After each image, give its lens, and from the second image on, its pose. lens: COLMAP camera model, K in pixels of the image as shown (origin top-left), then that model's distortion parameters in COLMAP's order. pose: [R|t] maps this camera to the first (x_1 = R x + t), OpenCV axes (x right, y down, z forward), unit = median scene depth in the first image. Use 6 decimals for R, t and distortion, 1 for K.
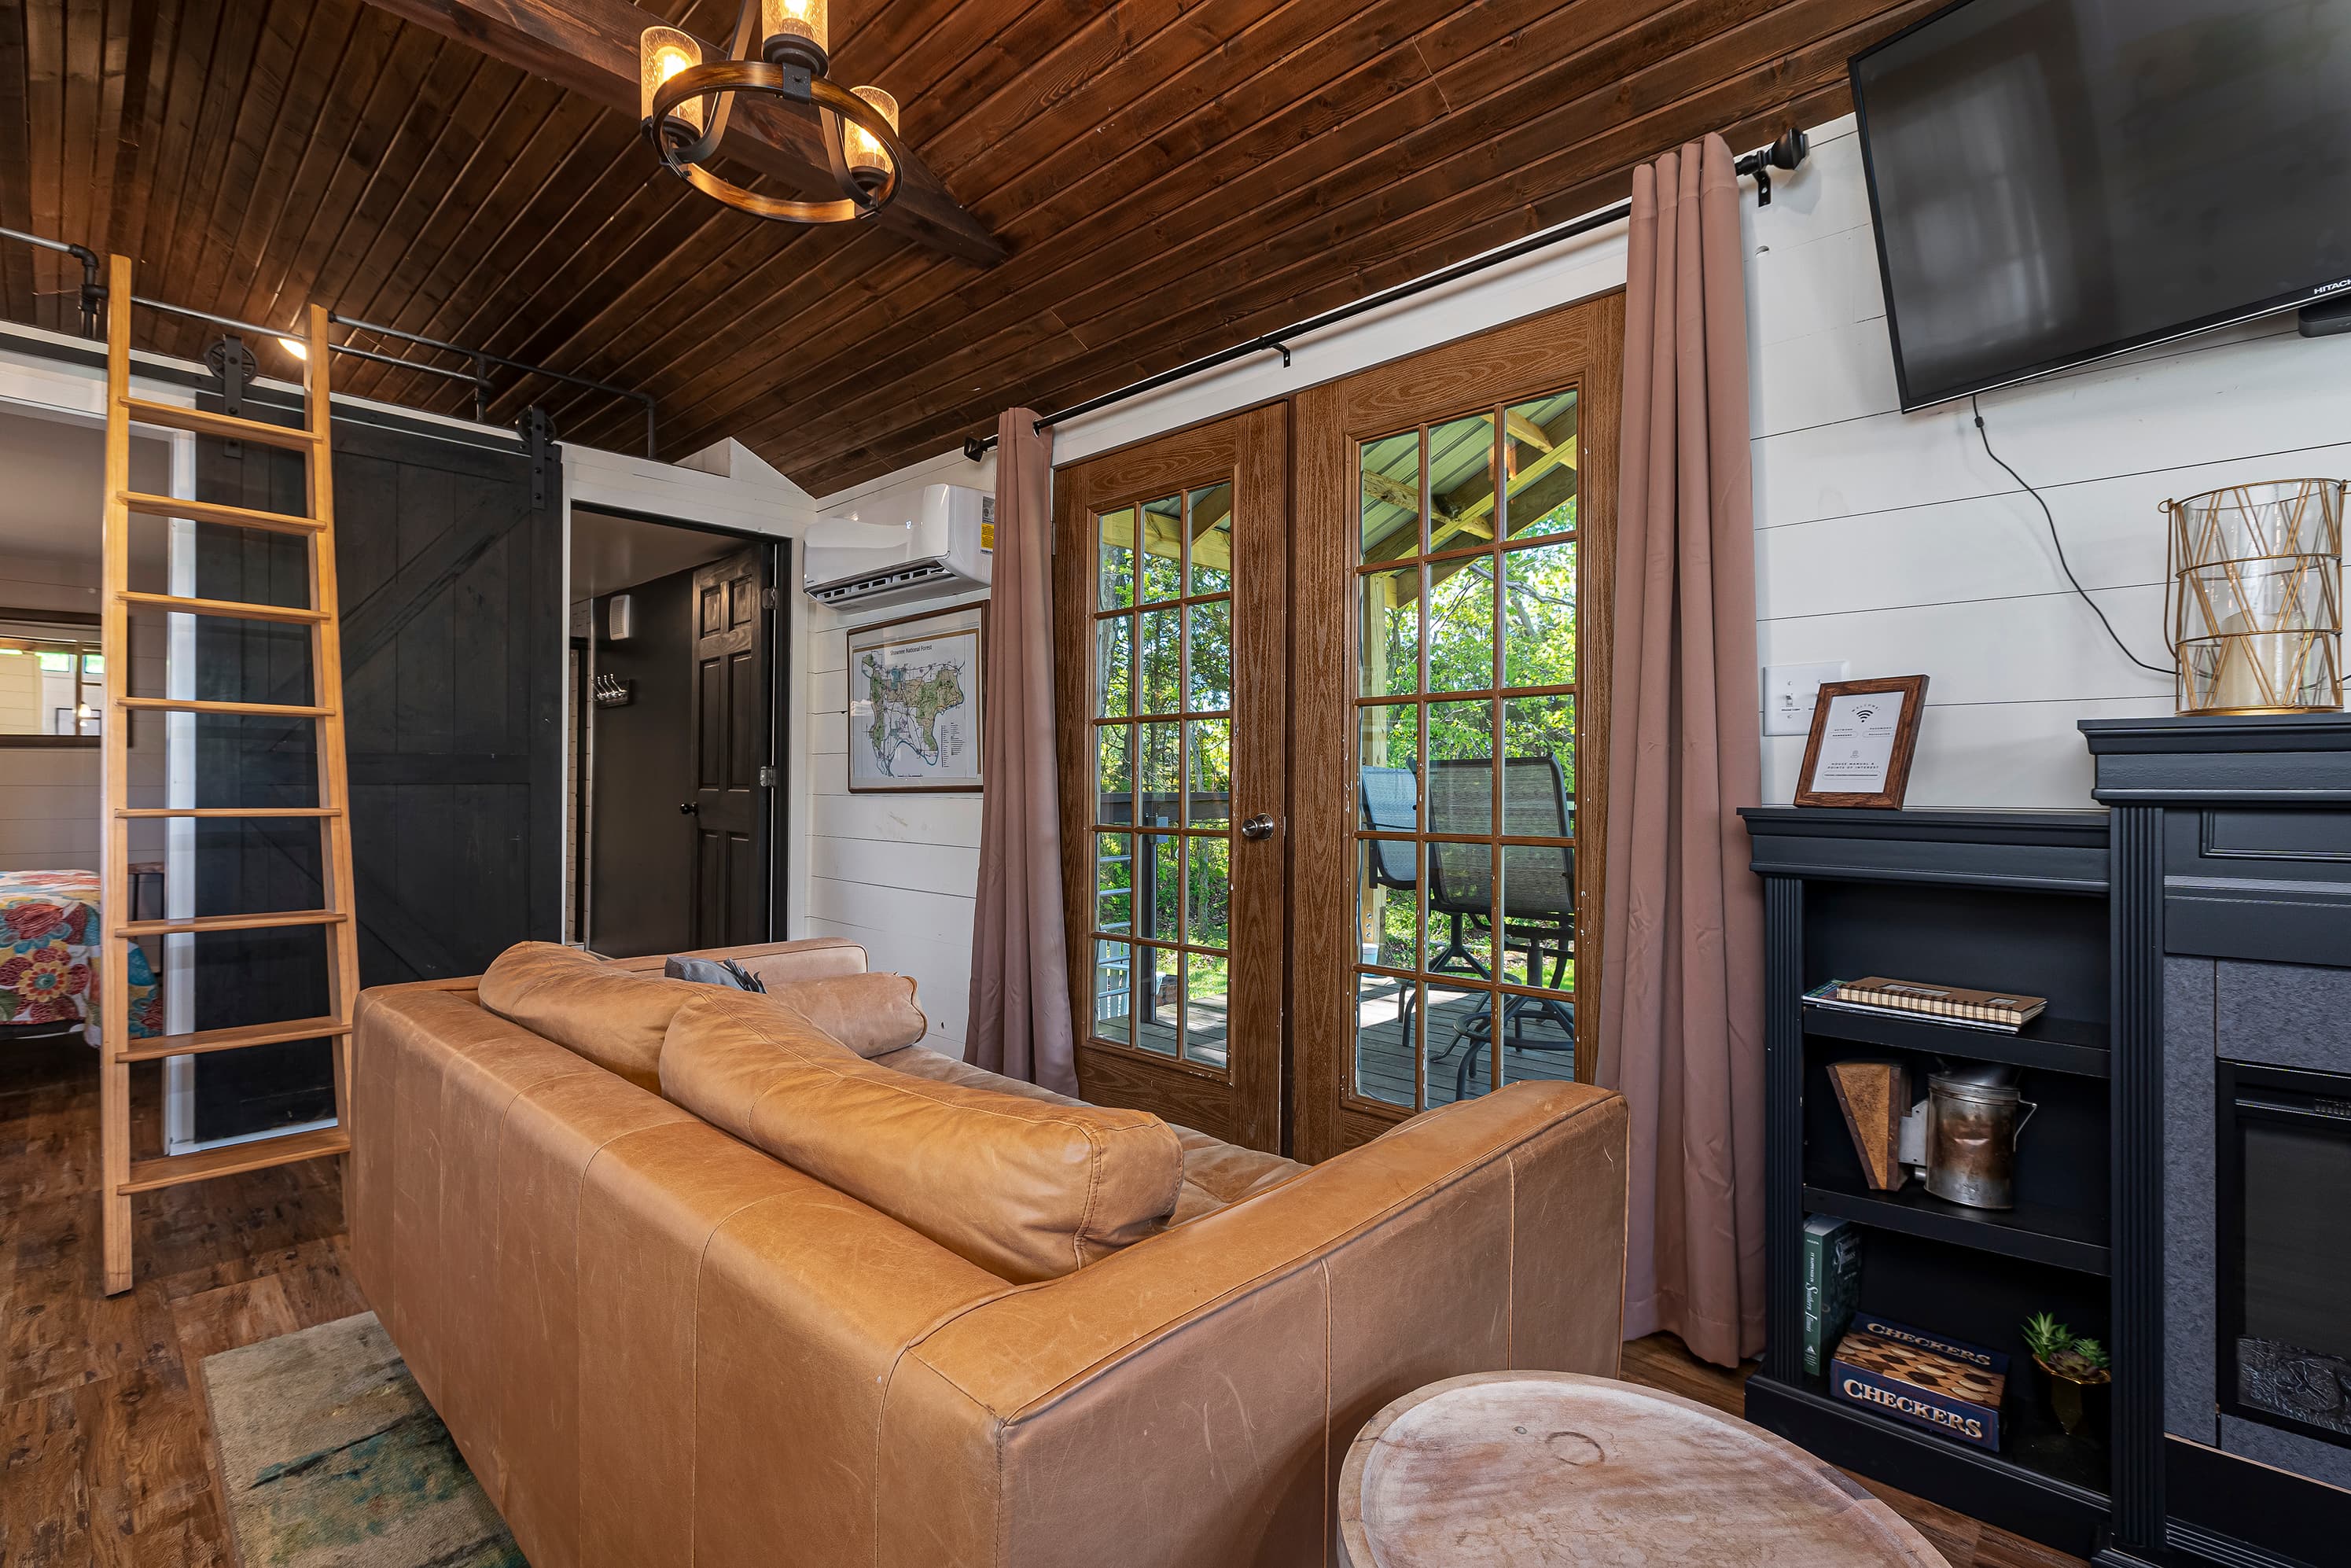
lens RADIAL K [[1042.5, 0, 1174.2], [0, 1042.5, 774.2], [0, 0, 1]] dist [-0.003270, -0.000202]
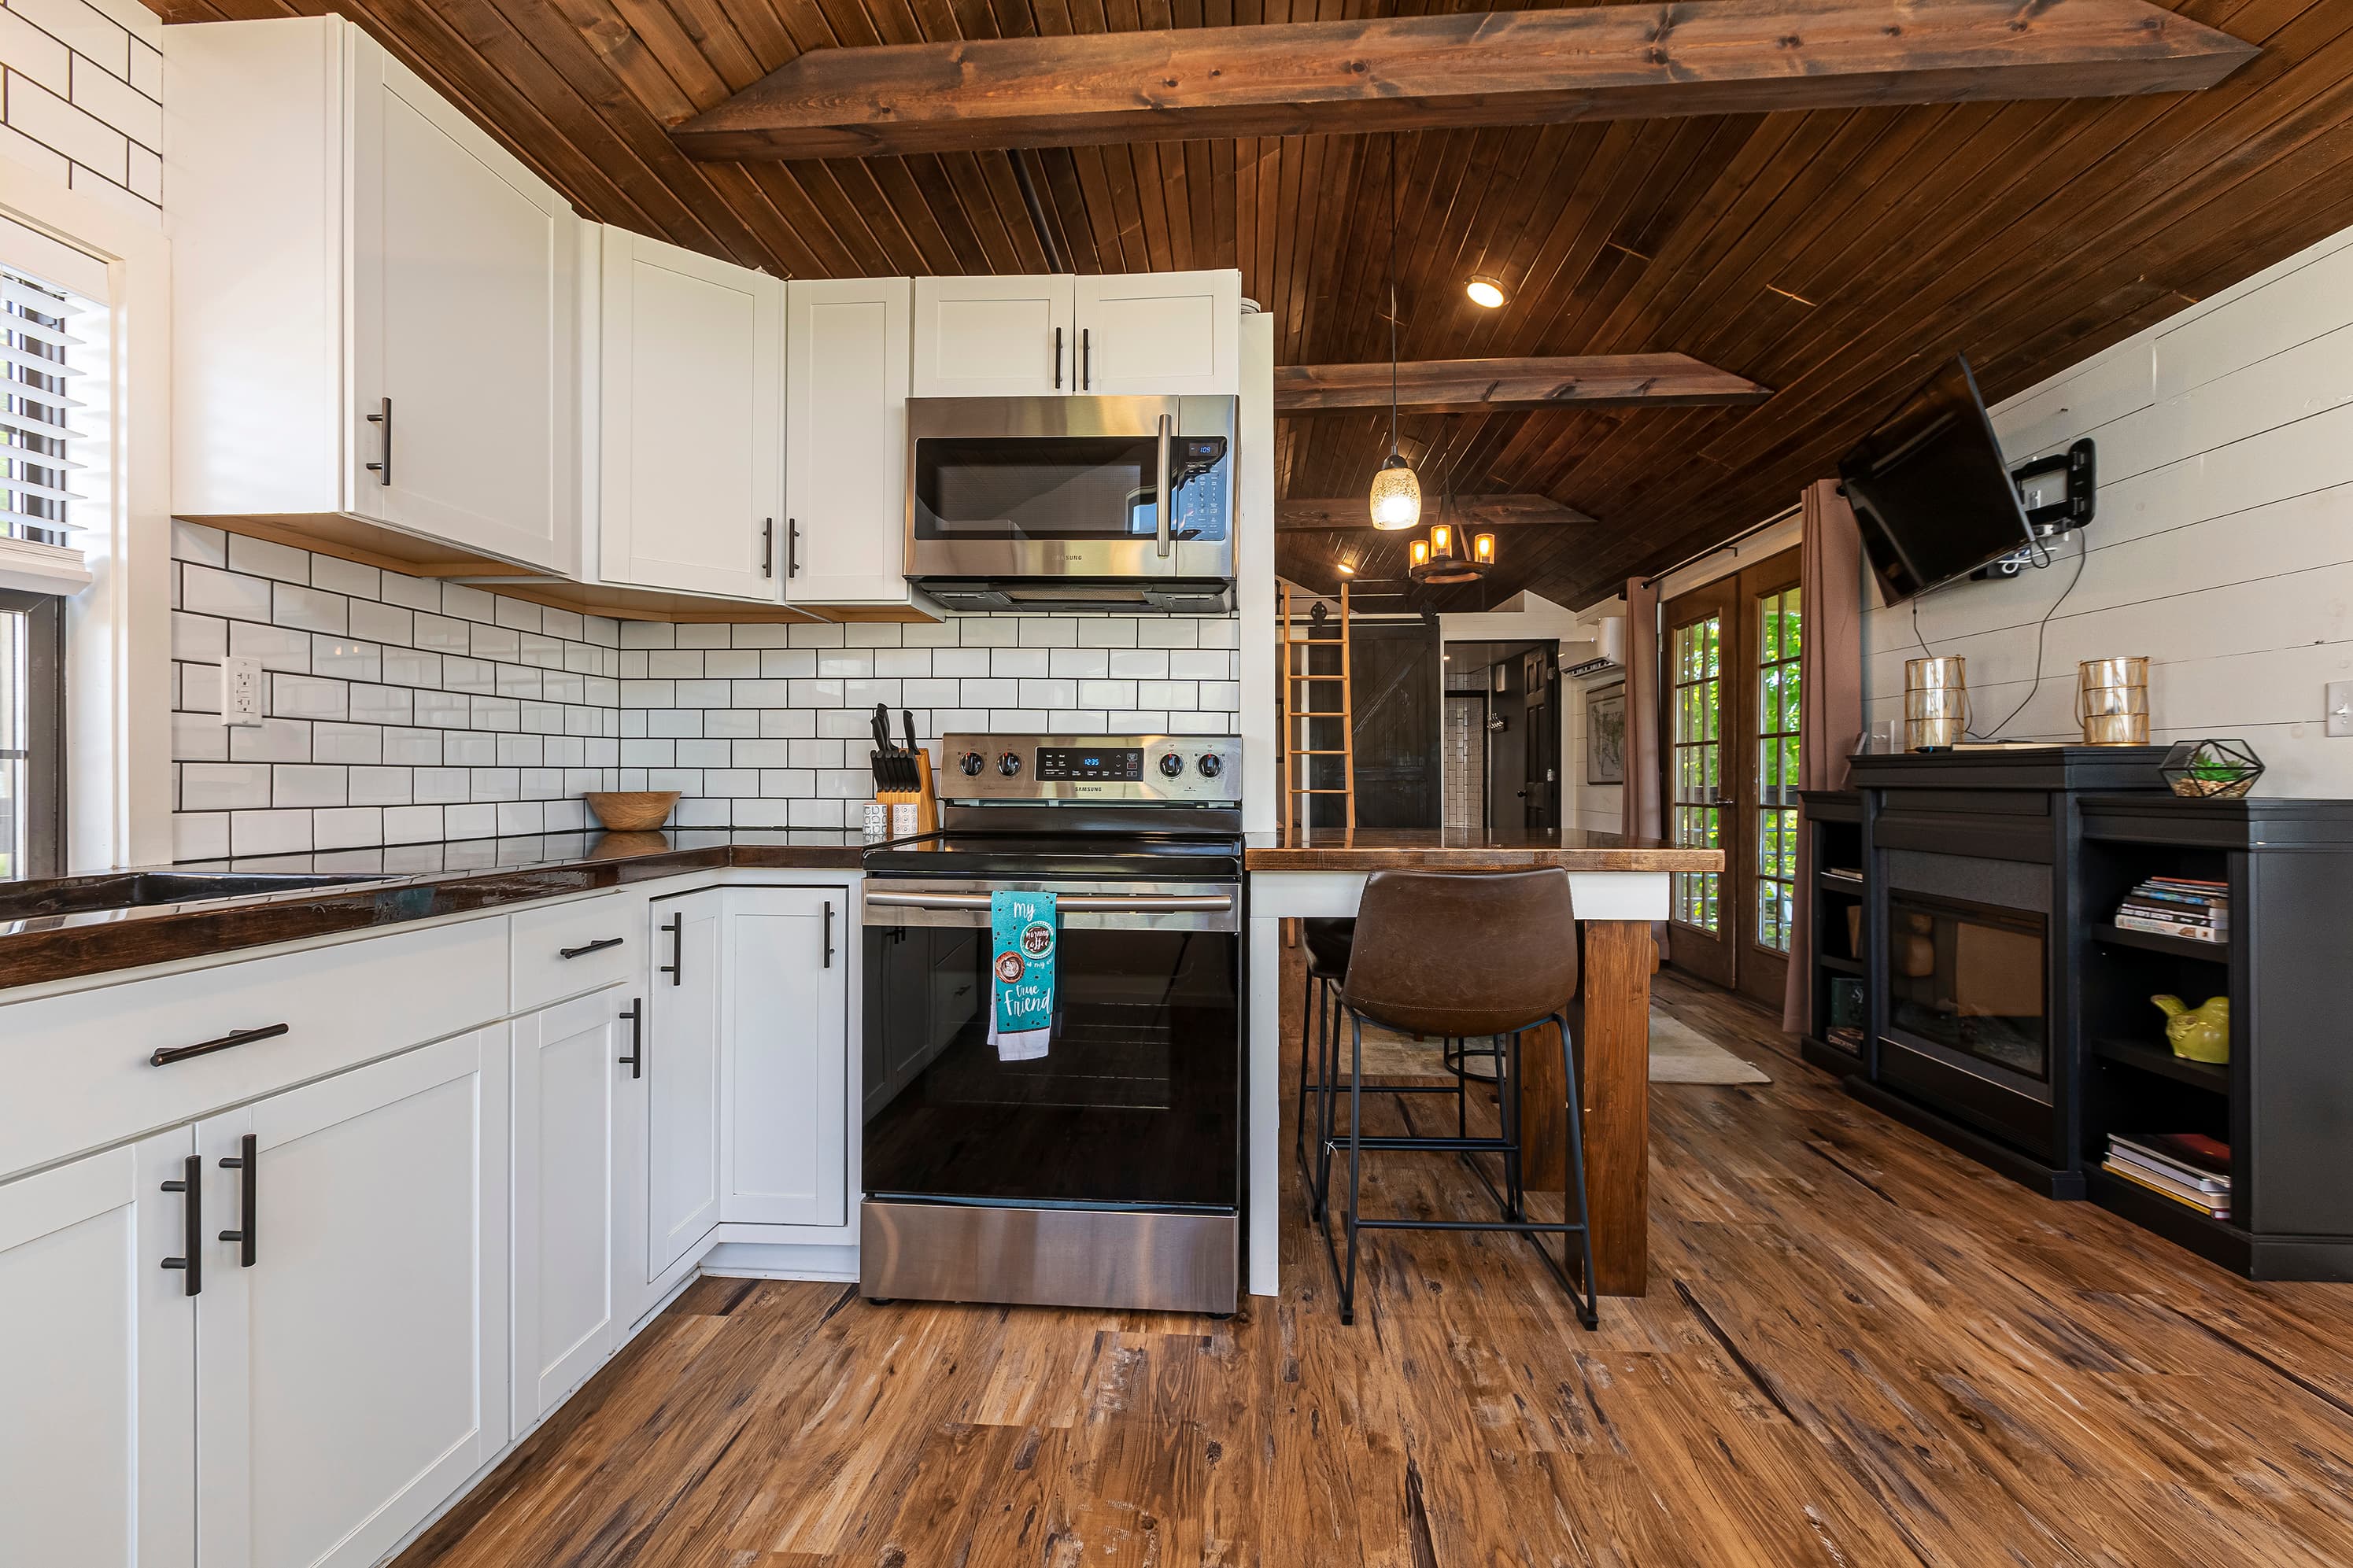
lens RADIAL K [[1043.2, 0, 1175.2], [0, 1043.2, 774.2], [0, 0, 1]] dist [-0.003270, -0.000202]
pose [[0.630820, -0.003416, -0.775922, 0.759473], [0.006388, 0.999979, 0.000791, -0.007438], [0.775903, -0.005456, 0.630829, -0.790387]]
